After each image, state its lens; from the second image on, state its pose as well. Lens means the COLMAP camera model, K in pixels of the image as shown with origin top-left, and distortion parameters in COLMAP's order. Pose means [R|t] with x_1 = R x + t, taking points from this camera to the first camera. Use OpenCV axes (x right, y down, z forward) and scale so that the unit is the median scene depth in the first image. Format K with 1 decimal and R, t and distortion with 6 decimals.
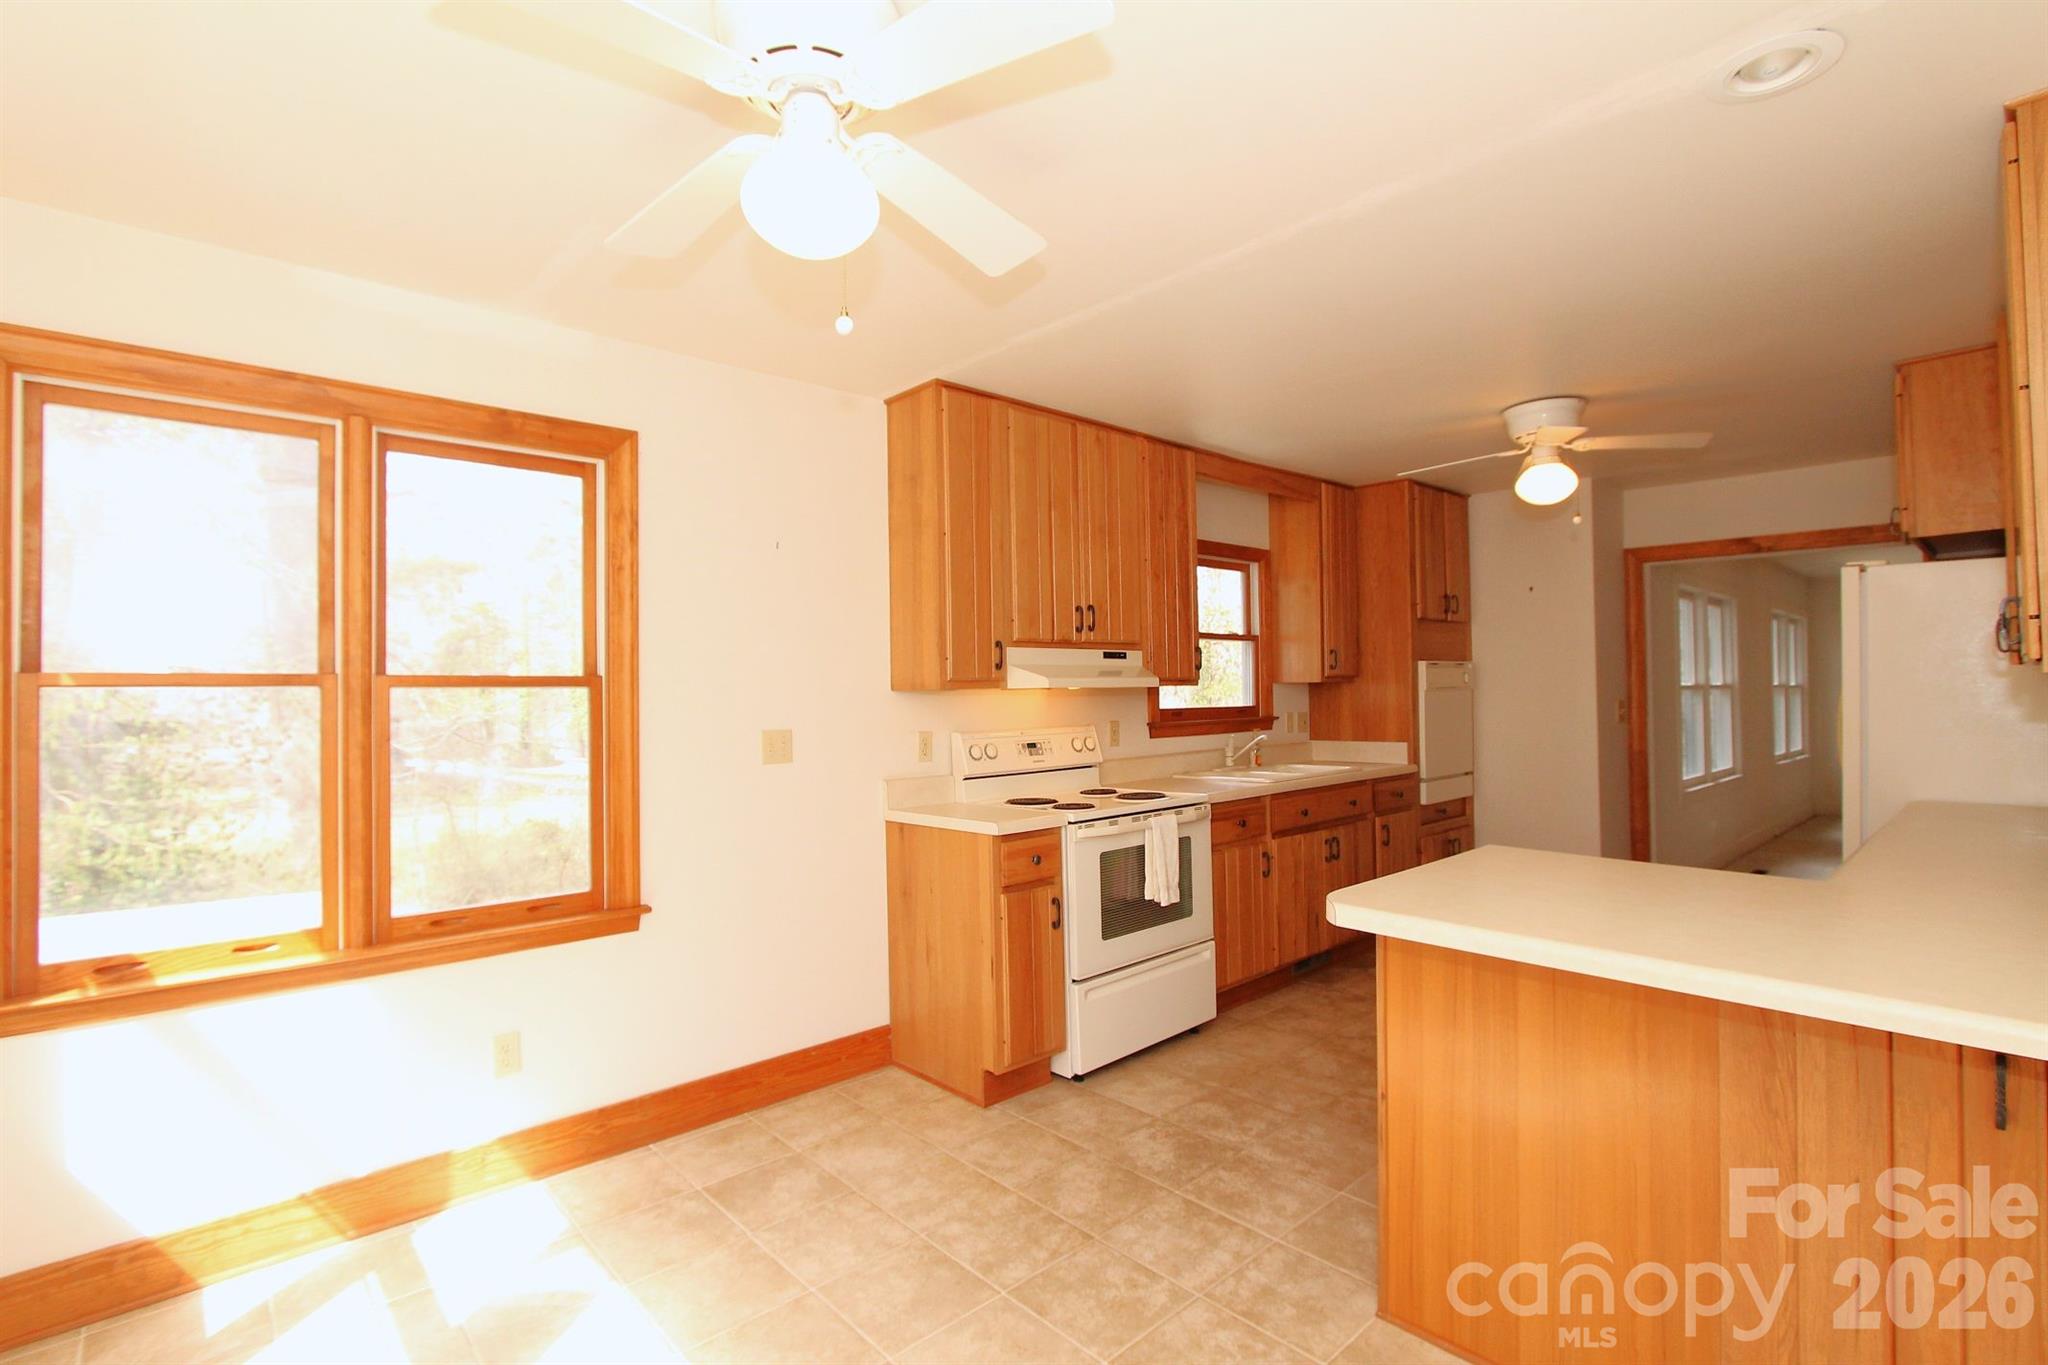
lens RADIAL K [[969.3, 0, 1026.5], [0, 969.3, 680.8], [0, 0, 1]] dist [-0.019215, 0.003670]
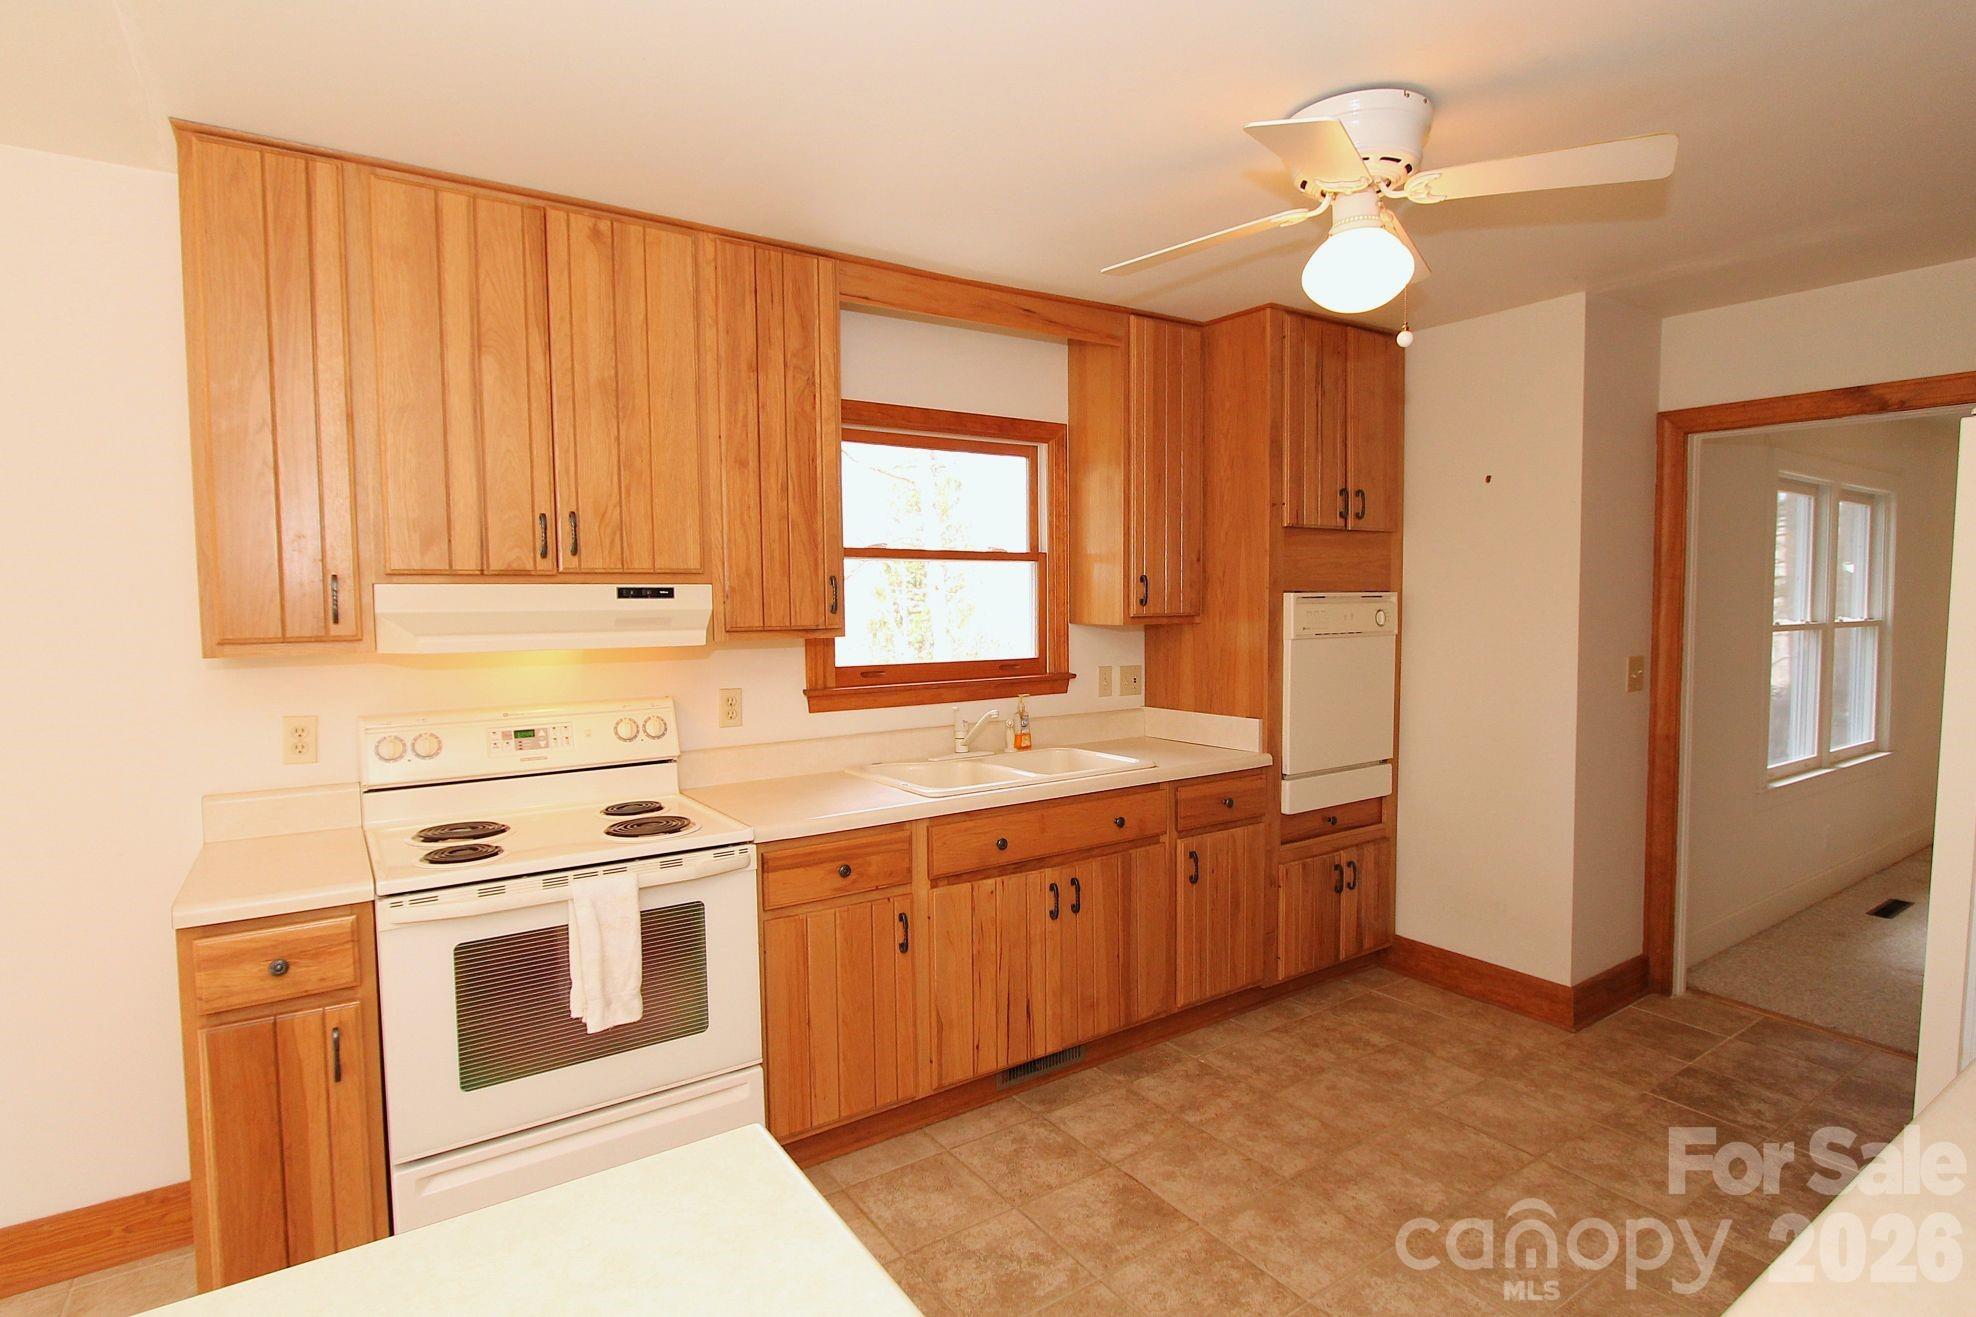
lens RADIAL K [[1008.9, 0, 988.0], [0, 1008.9, 658.5], [0, 0, 1]] dist [-0.015841, -0.000006]
pose [[0.988912, 0.015115, -0.147734, 0.371354], [-0.004560, 0.997428, 0.071529, -0.028992], [0.148436, -0.070062, 0.986437, 0.365409]]
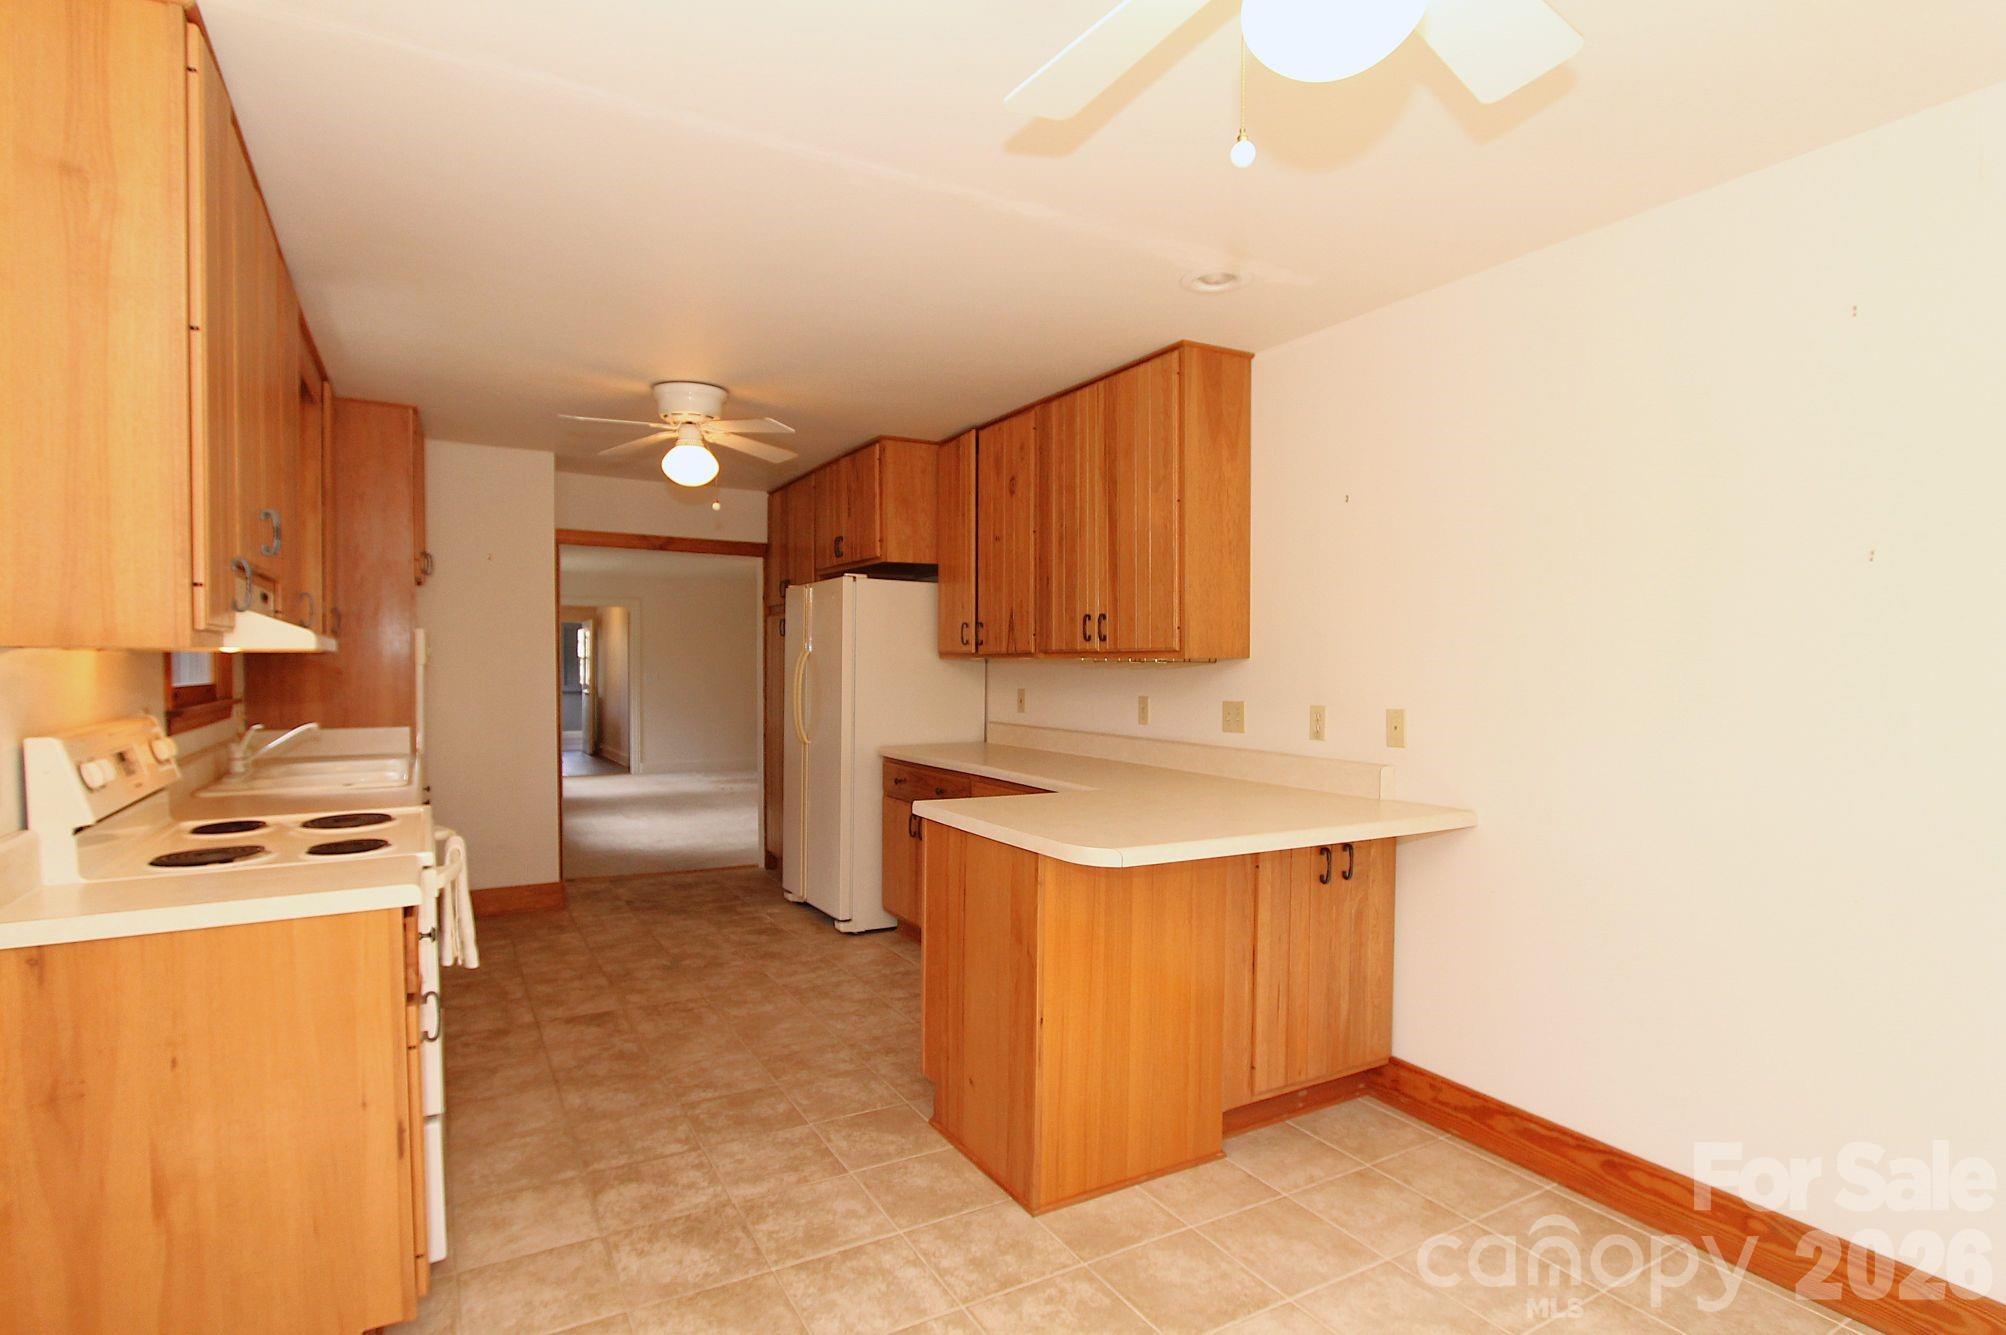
lens RADIAL K [[981.8, 0, 993.3], [0, 981.8, 699.6], [0, 0, 1]] dist [-0.024607, -0.000078]
pose [[0.227795, -0.024748, 0.973395, -0.359132], [-0.014083, 0.999489, 0.028707, 0.010532], [-0.973607, -0.020248, 0.227330, 0.383300]]
